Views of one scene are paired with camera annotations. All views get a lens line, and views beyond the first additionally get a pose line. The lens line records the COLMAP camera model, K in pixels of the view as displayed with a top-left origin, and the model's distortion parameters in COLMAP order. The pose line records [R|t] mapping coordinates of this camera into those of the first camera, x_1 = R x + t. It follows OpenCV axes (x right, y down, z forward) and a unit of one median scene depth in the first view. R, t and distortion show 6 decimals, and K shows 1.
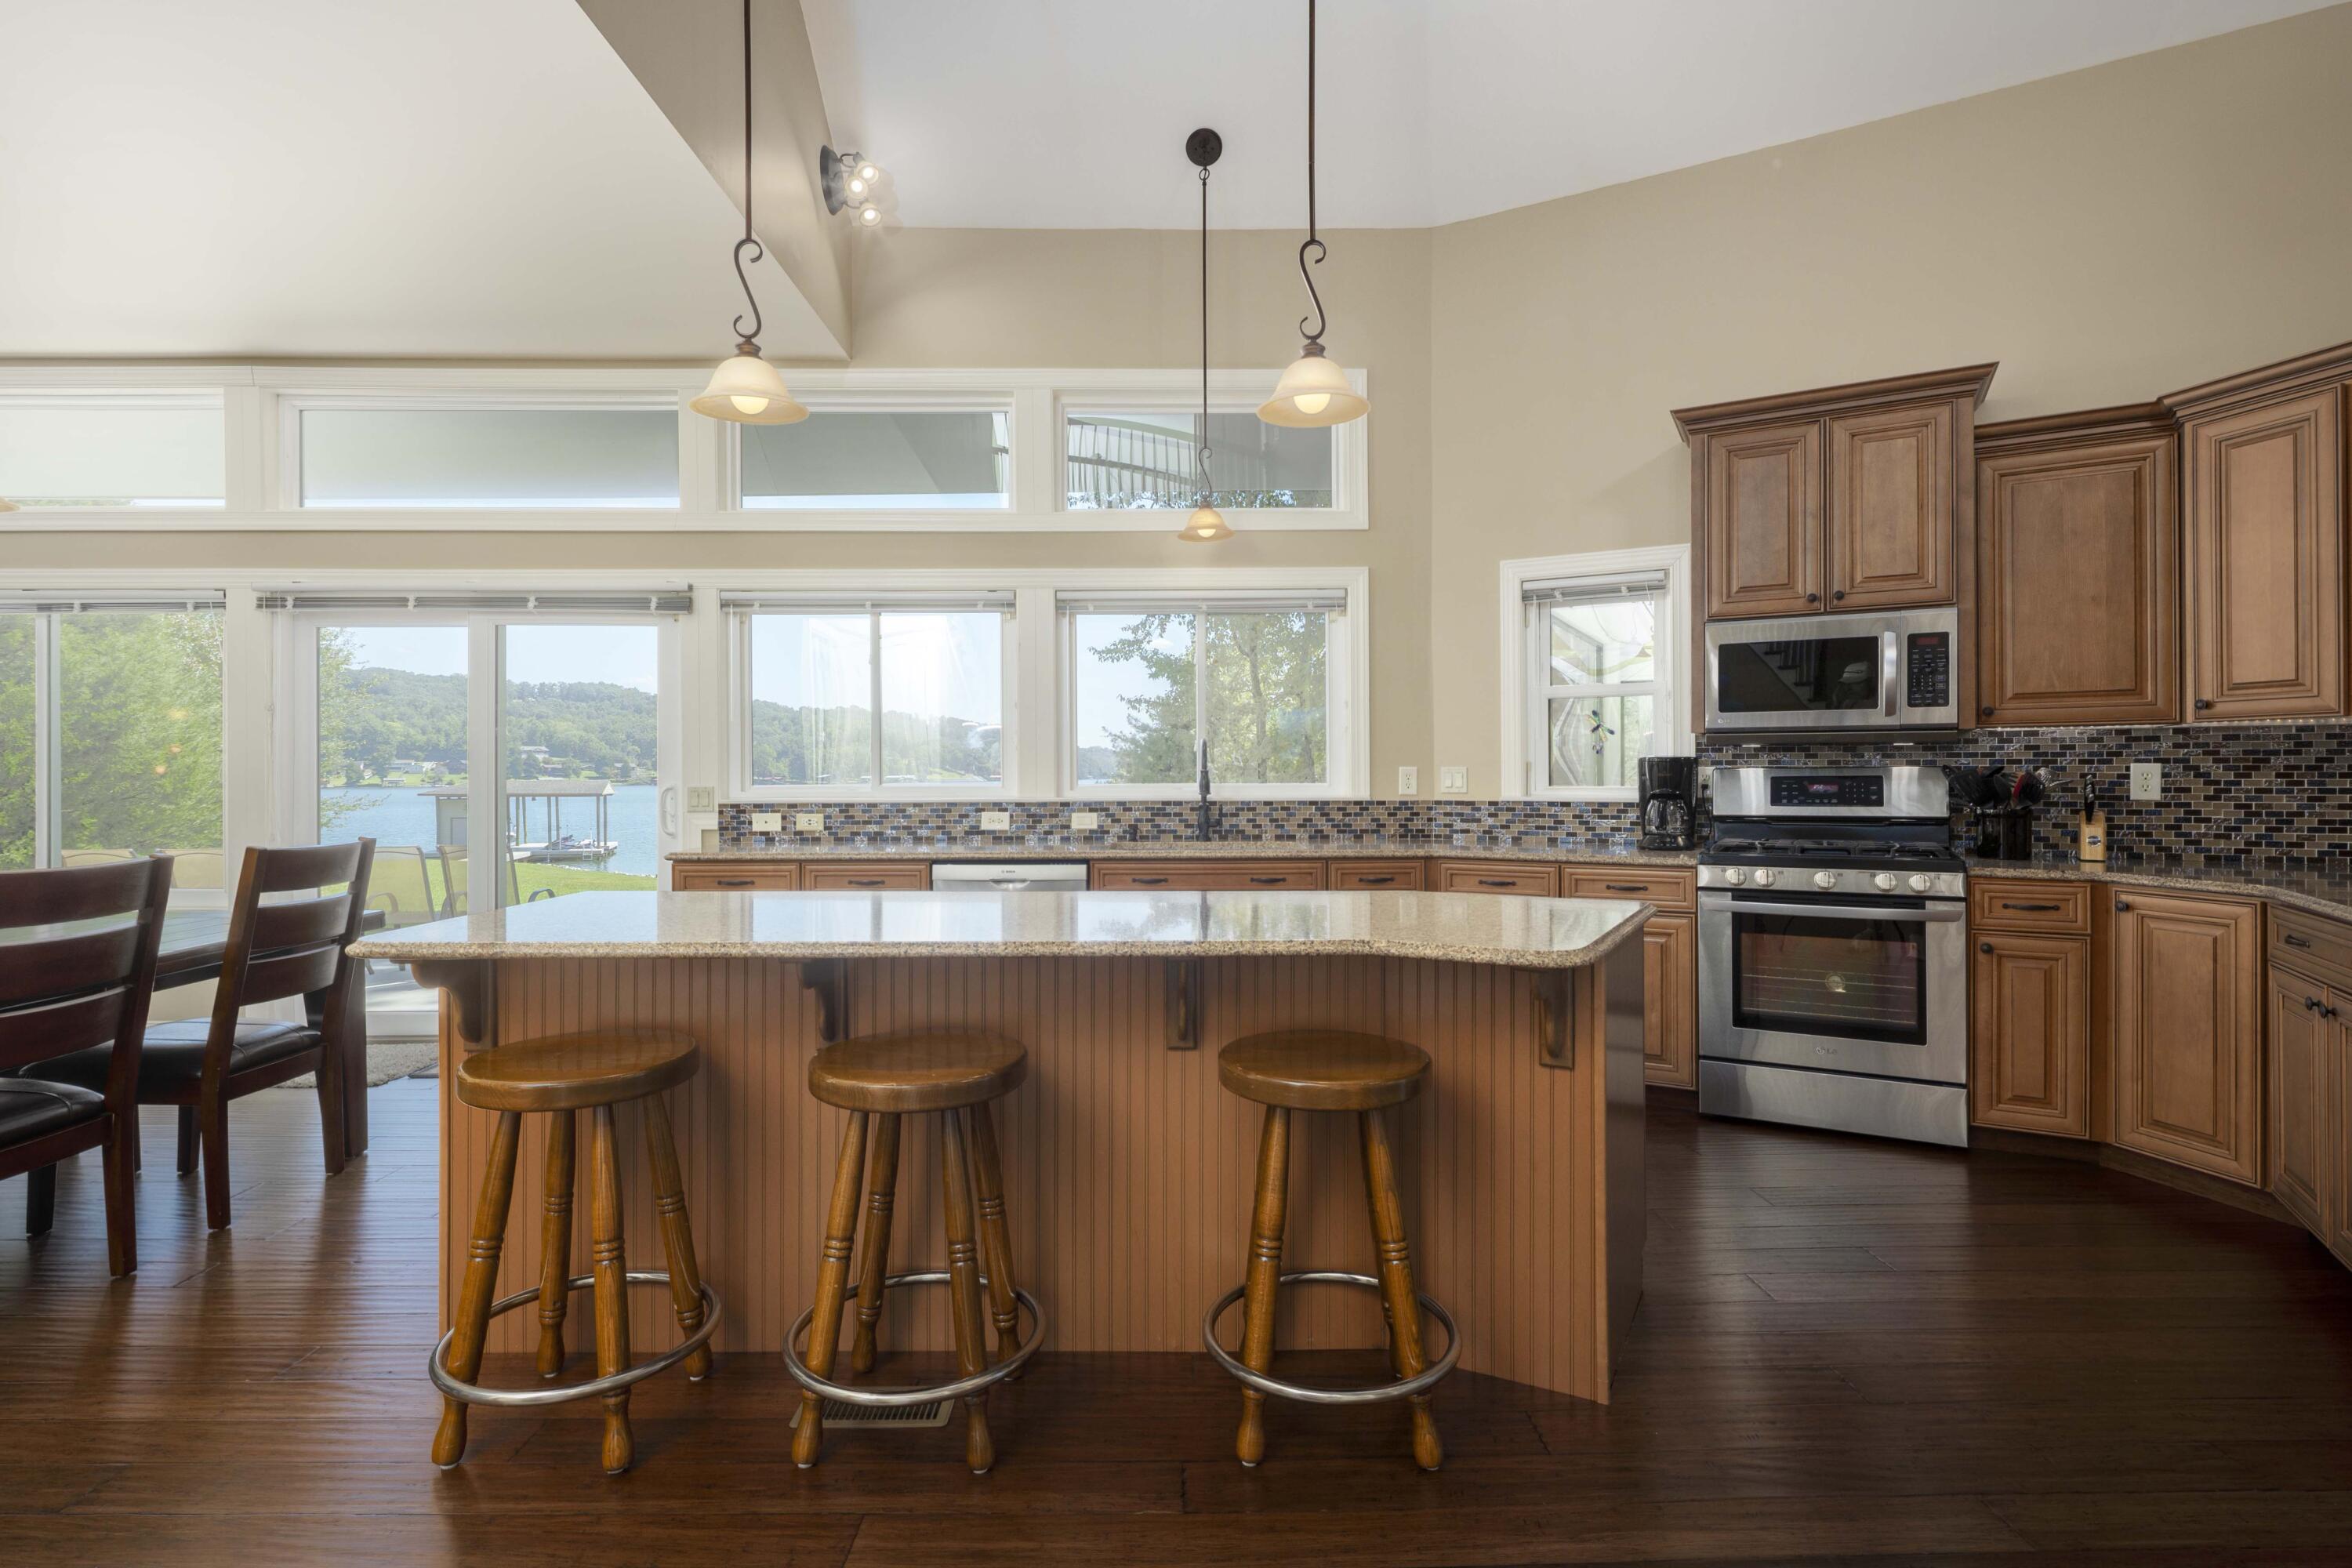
lens RADIAL K [[1129.0, 0, 1176.0], [0, 1129.0, 784.0], [0, 0, 1]] dist [-0.000711, -0.000716]
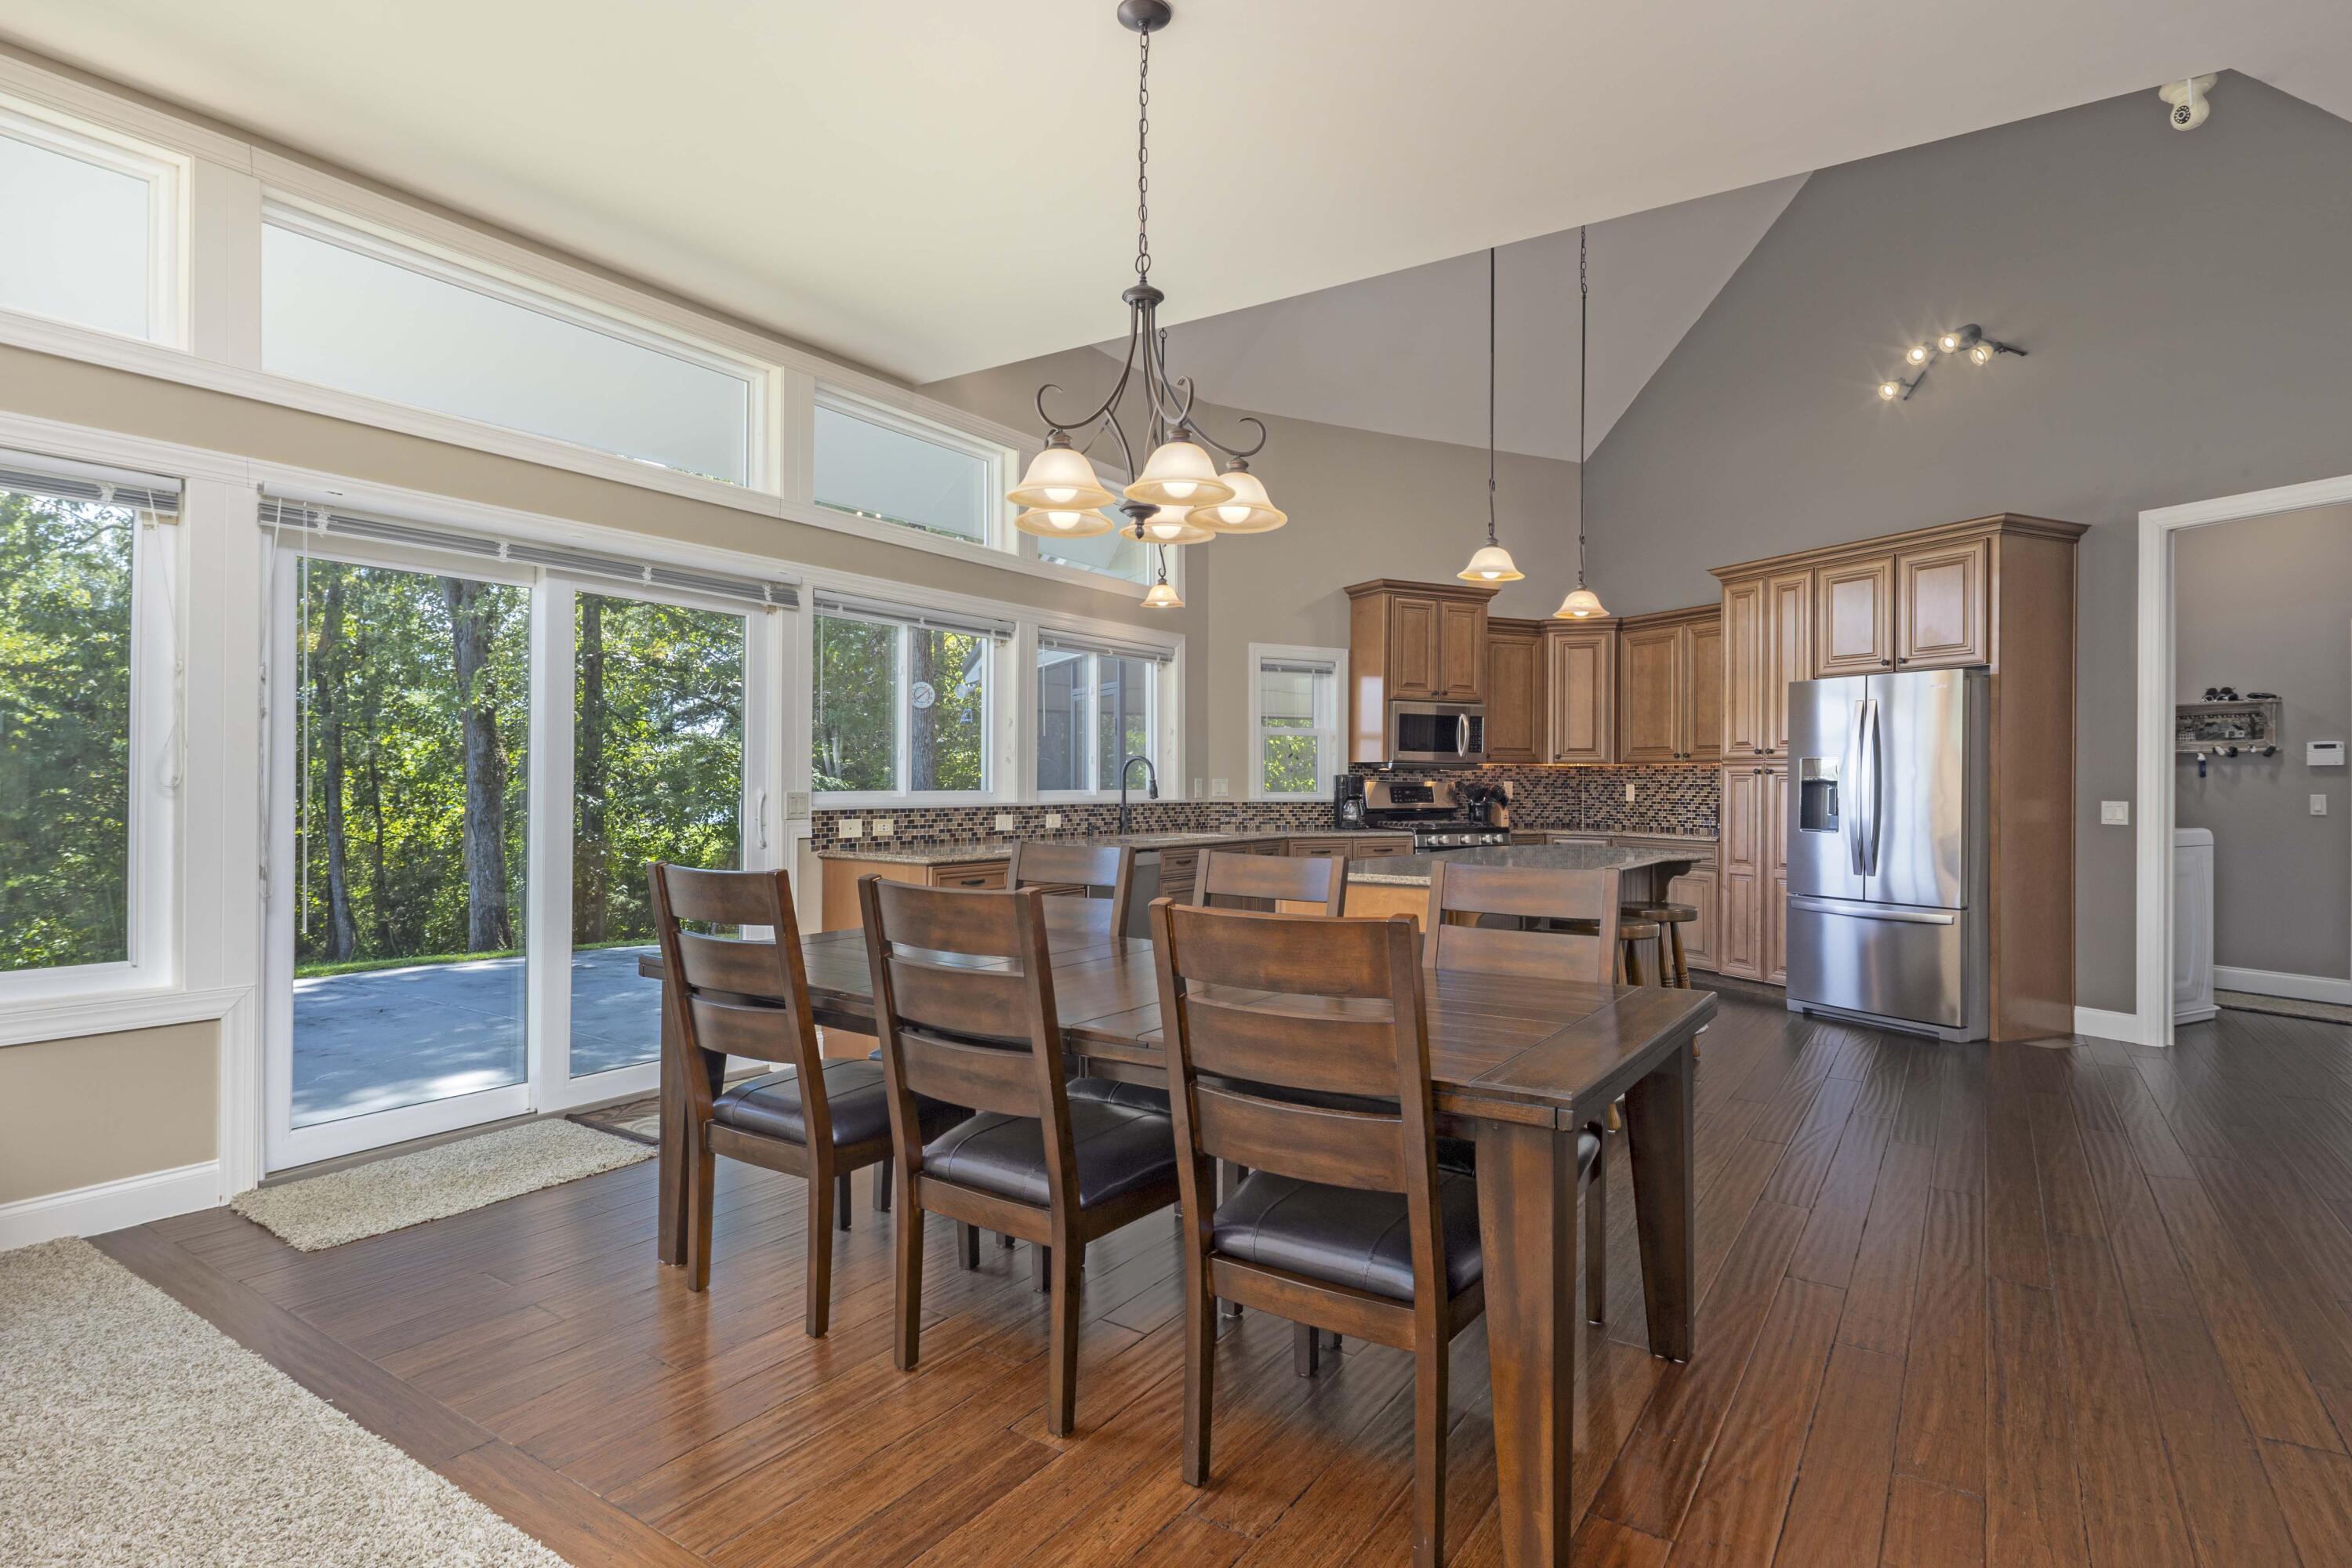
lens RADIAL K [[1202.0, 0, 1176.0], [0, 1202.0, 784.0], [0, 0, 1]] dist [-0.000734, -0.000736]
pose [[0.566445, 0.005457, 0.824081, -1.066630], [-0.001147, 0.999982, -0.005833, 0.000594], [-0.824099, 0.002359, 0.566442, 0.170047]]
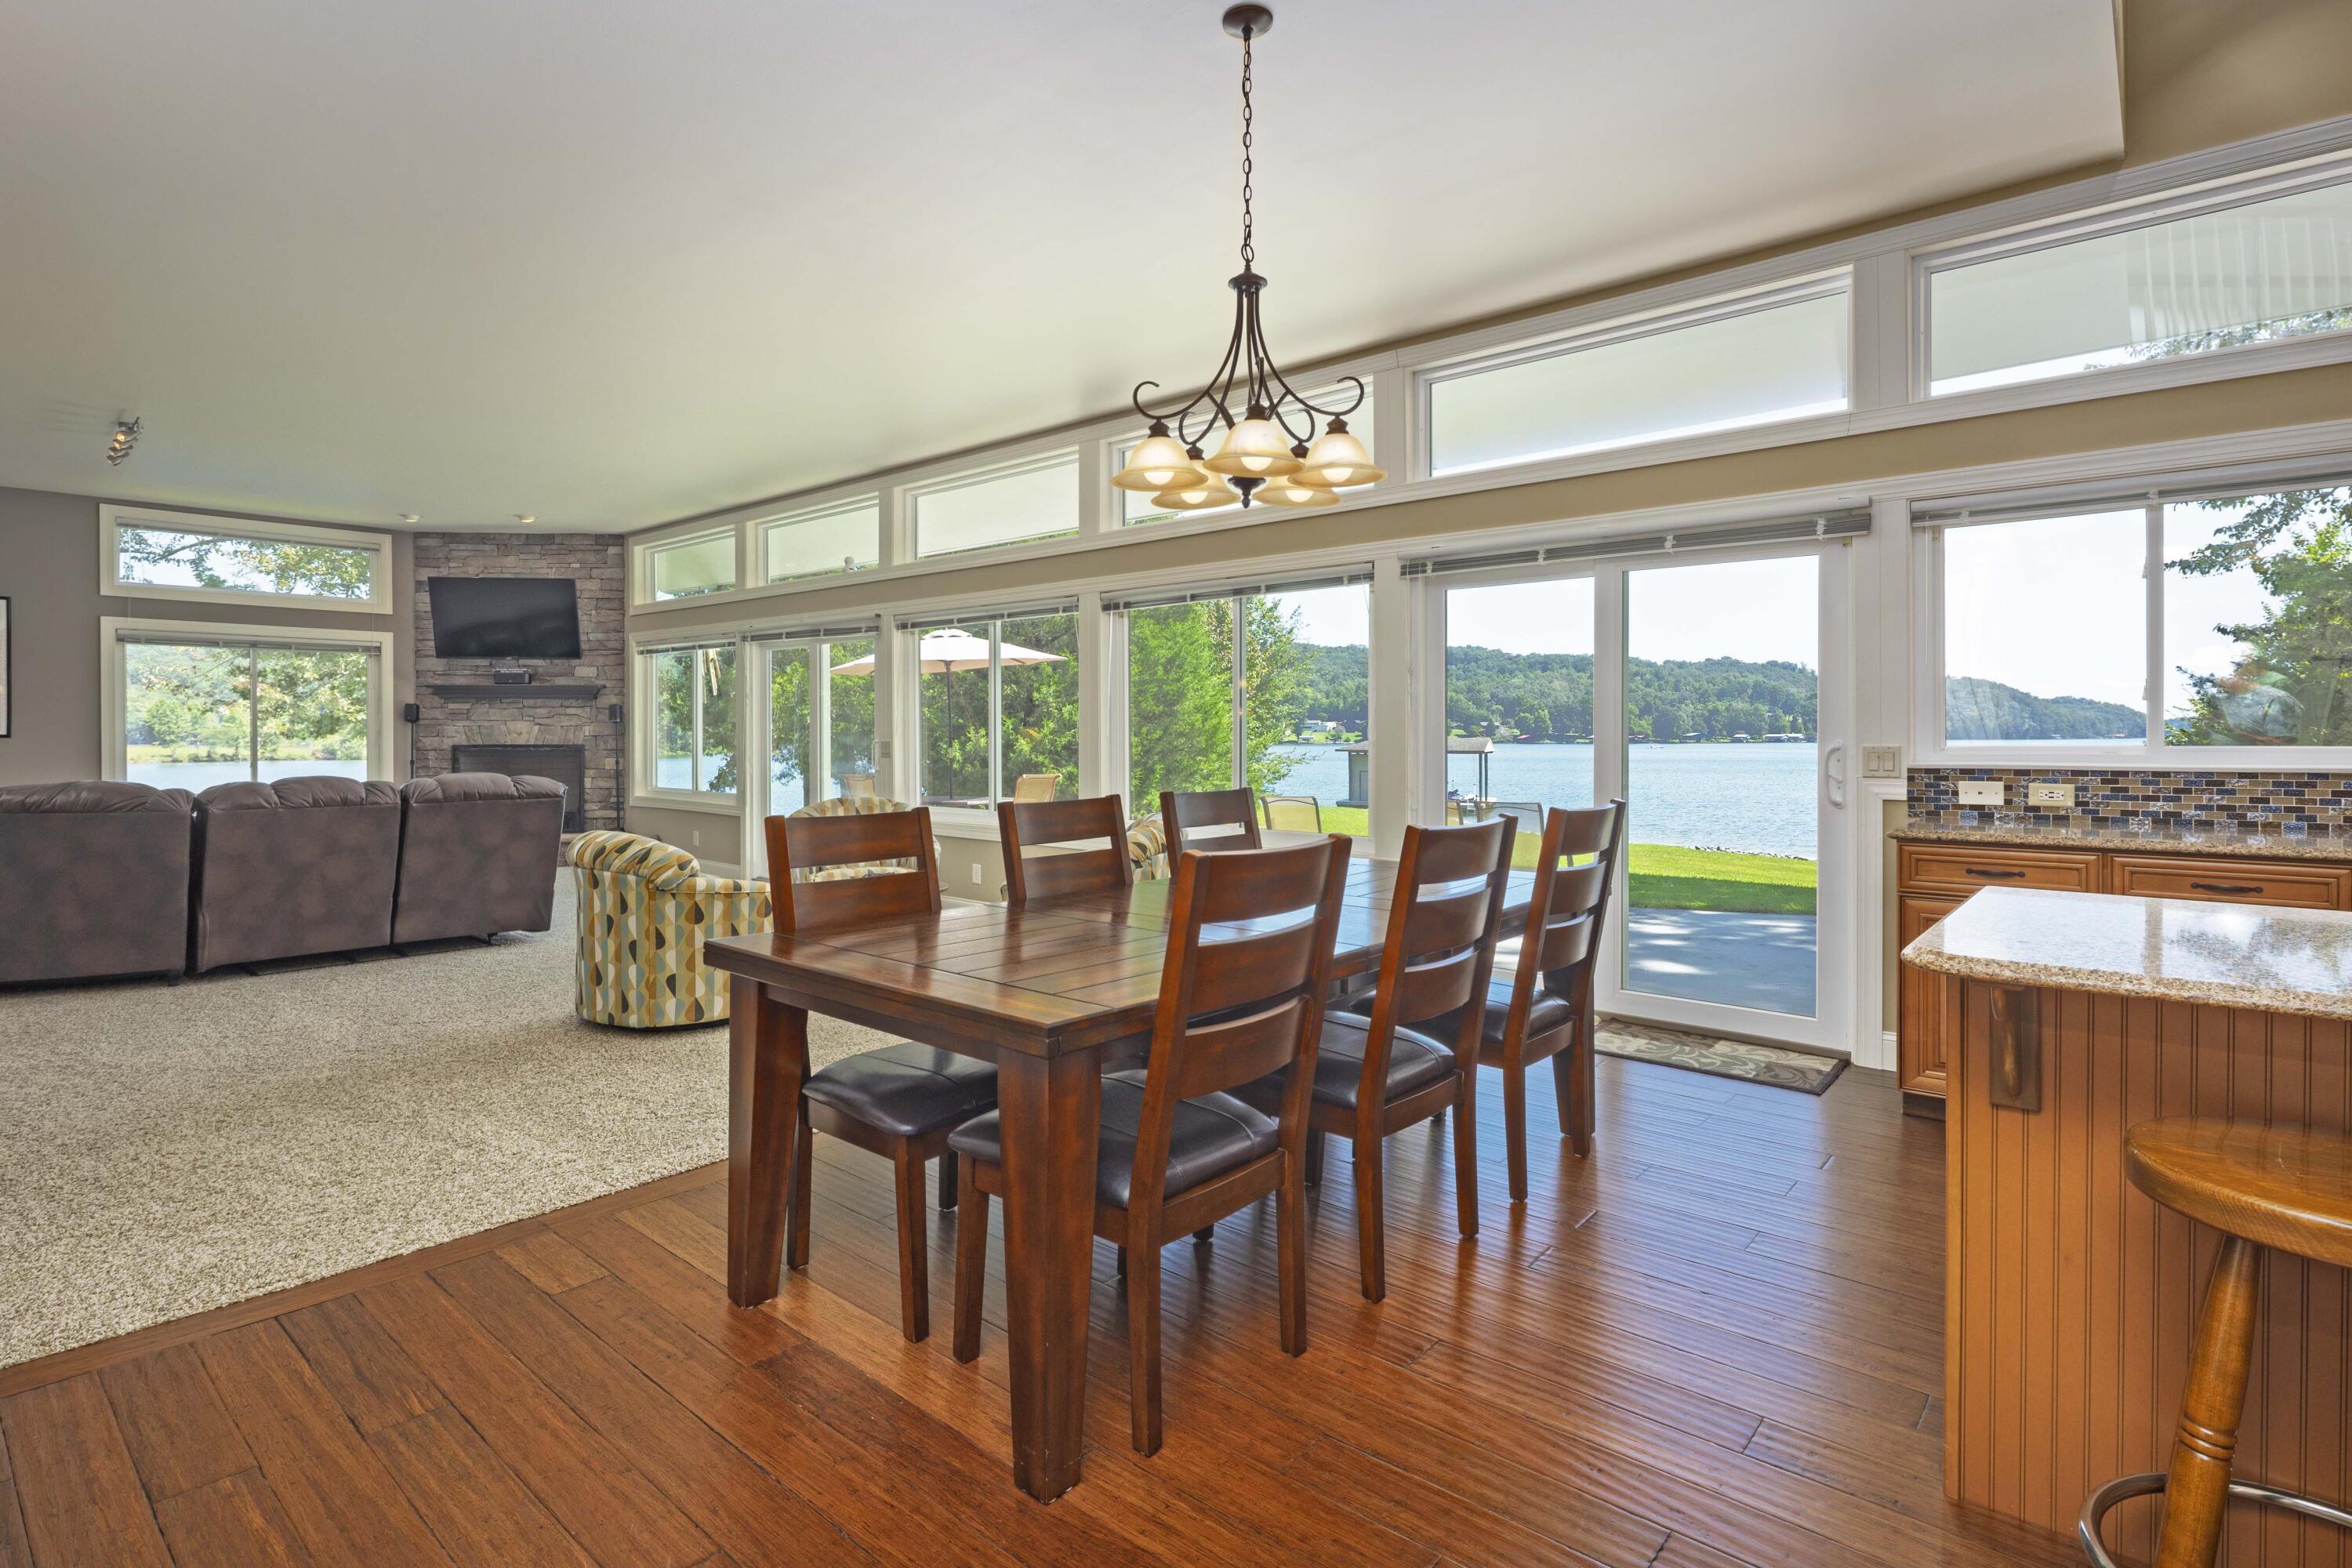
lens RADIAL K [[1149.1, 0, 1151.0], [0, 1149.1, 734.9], [0, 0, 1]] dist [-0.004822, -0.001511]
pose [[0.739365, 0.000777, -0.673305, -0.254760], [-0.005045, 0.999978, -0.004386, 0.000364], [0.673286, 0.006640, 0.739352, 0.040269]]
